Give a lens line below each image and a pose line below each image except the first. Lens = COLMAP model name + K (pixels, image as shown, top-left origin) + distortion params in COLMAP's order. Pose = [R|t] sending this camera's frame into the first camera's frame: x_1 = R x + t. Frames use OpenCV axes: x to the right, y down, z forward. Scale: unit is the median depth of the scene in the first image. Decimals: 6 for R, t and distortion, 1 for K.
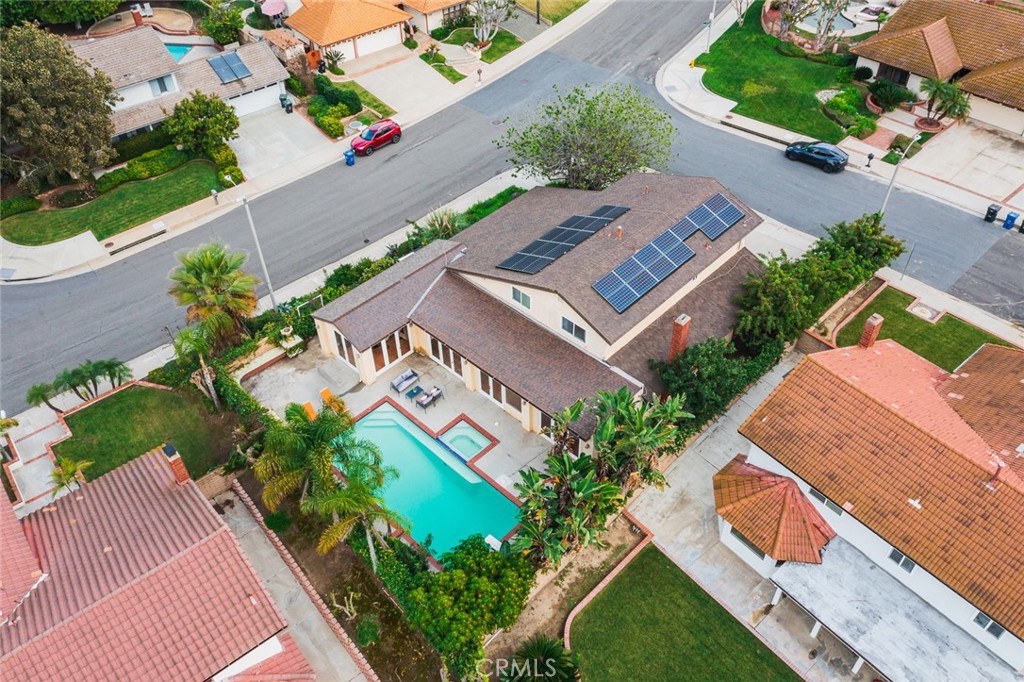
lens RADIAL K [[807.6, 0, 514.3], [0, 807.6, 343.1], [0, 0, 1]] dist [-0.005685, -0.001708]
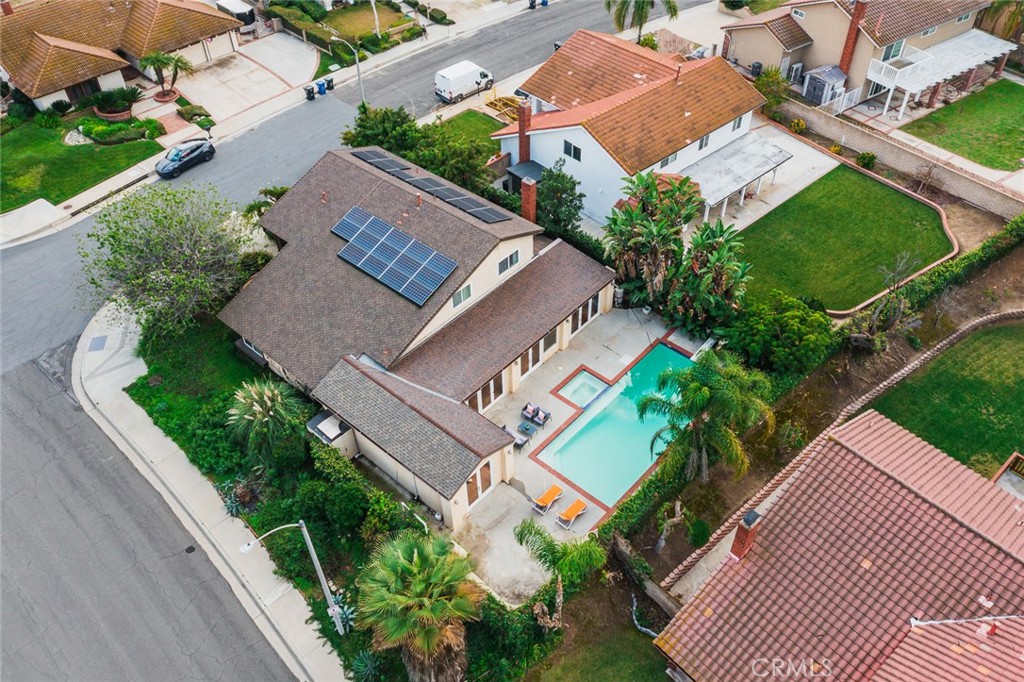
lens RADIAL K [[807.6, 0, 514.3], [0, 807.6, 343.1], [0, 0, 1]] dist [-0.005685, -0.001708]
pose [[-0.040154, -0.679556, 0.732524, -0.564614], [0.703023, 0.501741, 0.503998, -0.358768], [-0.710032, 0.535219, 0.457597, 0.405888]]
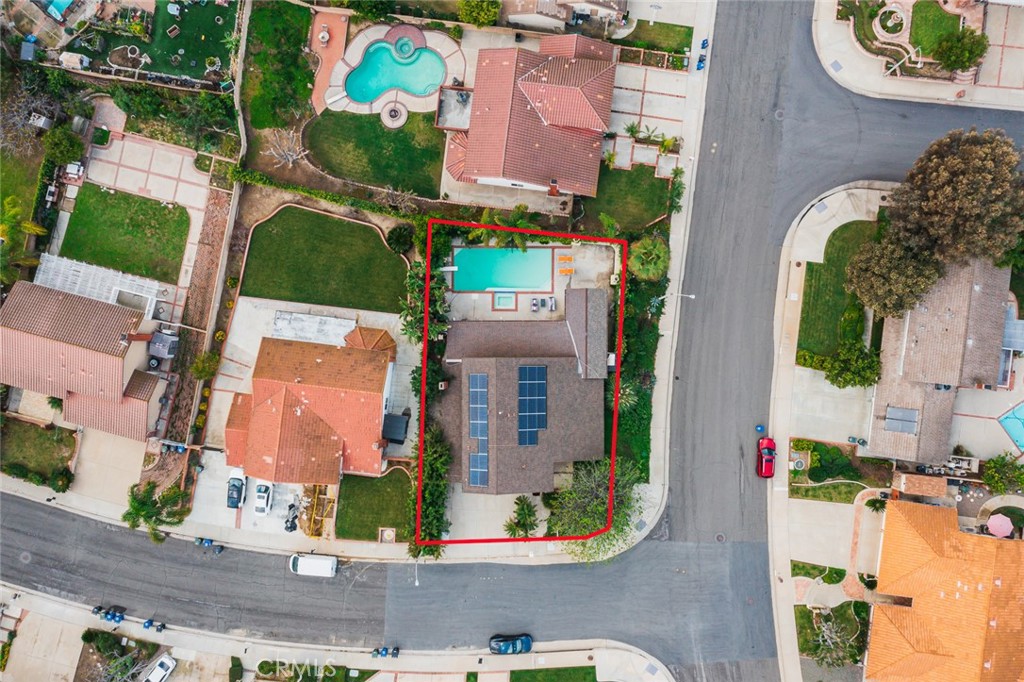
lens RADIAL K [[807.6, 0, 514.3], [0, 807.6, 343.1], [0, 0, 1]] dist [-0.005685, -0.001708]
pose [[-0.720477, 0.692767, 0.031399, -0.050219], [-0.445464, -0.497034, 0.744661, -1.116838], [0.531483, 0.522524, 0.666704, -0.254708]]
